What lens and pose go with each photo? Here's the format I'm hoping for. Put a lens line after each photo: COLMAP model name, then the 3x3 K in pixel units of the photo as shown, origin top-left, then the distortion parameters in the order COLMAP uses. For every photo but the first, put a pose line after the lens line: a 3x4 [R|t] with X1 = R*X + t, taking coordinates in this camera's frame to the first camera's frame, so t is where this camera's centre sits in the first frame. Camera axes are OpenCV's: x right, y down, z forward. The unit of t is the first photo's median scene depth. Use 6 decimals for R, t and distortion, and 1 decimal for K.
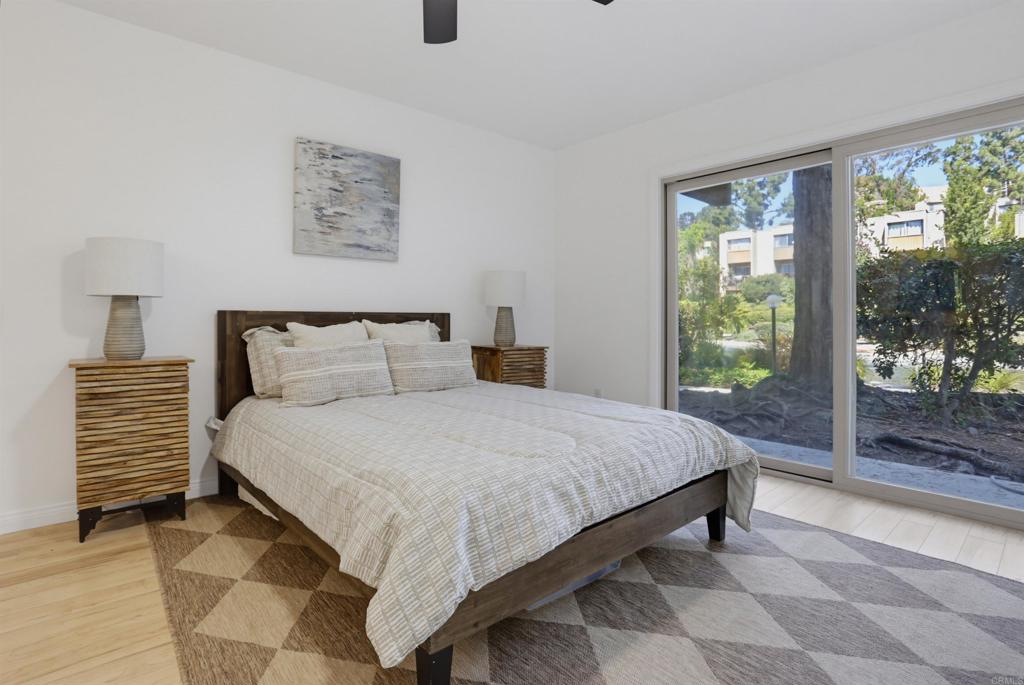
lens RADIAL K [[499.0, 0, 508.0], [0, 499.0, 332.3], [0, 0, 1]] dist [-0.067976, 0.027686]
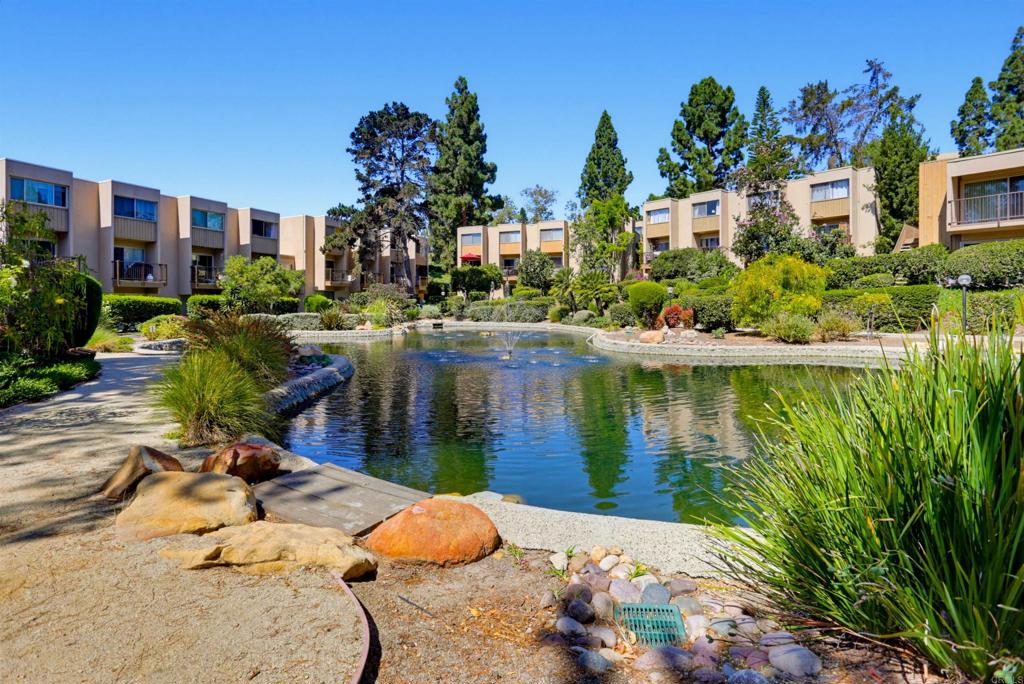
lens RADIAL K [[499.0, 0, 508.0], [0, 499.0, 331.8], [0, 0, 1]] dist [-0.067976, 0.027686]
pose [[0.998047, -0.003427, -0.062374, 0.259063], [0.005175, 0.999598, 0.027890, 0.001860], [0.062254, -0.028158, 0.997663, 0.099281]]
